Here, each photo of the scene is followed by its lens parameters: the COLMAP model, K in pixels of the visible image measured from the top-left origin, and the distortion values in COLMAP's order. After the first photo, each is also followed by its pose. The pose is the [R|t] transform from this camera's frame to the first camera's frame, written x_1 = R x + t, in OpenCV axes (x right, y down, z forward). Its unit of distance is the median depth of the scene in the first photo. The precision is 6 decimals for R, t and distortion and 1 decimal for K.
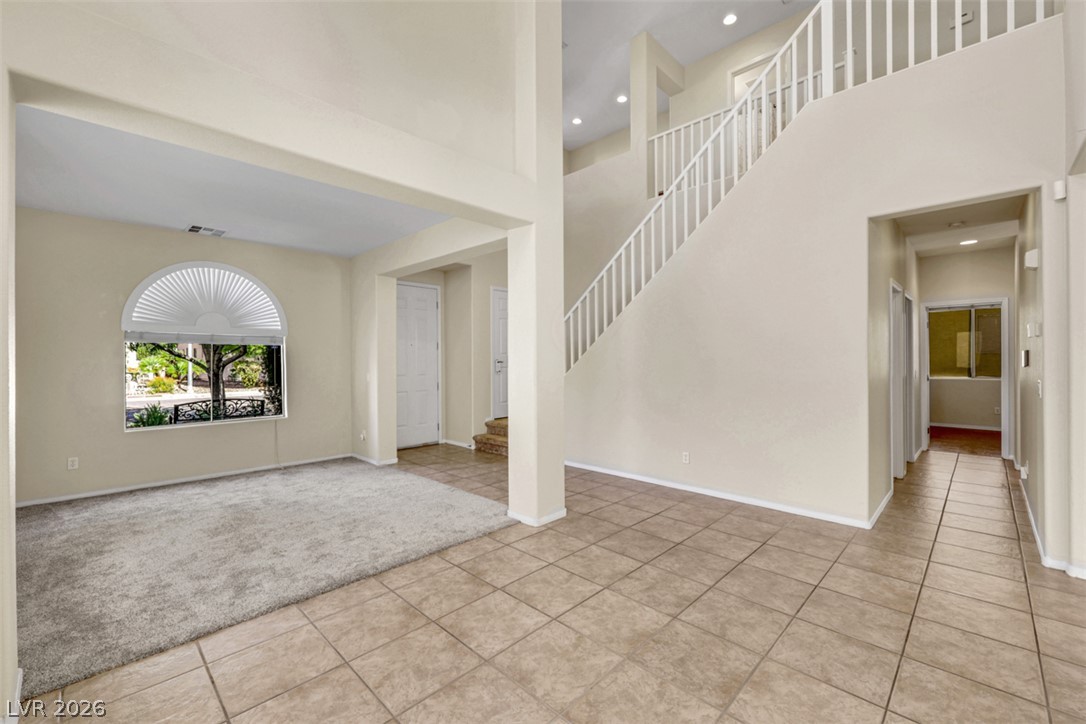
lens RADIAL K [[456.2, 0, 545.8], [0, 456.2, 360.6], [0, 0, 1]] dist [-0.000671, 0.000036]
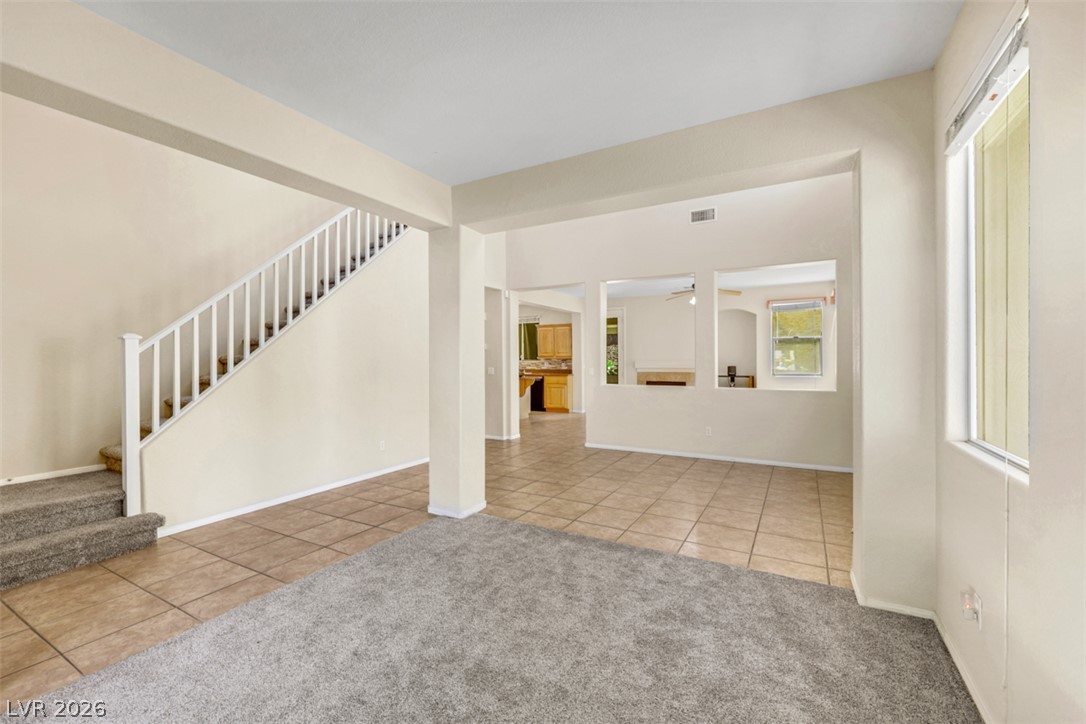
lens RADIAL K [[456.2, 0, 549.4], [0, 456.2, 361.6], [0, 0, 1]] dist [-0.000671, 0.000036]
pose [[-0.271430, 0.001789, 0.962457, -1.320524], [0.010639, 0.999943, 0.001142, 0.010473], [-0.962399, 0.010550, -0.271433, 1.336636]]
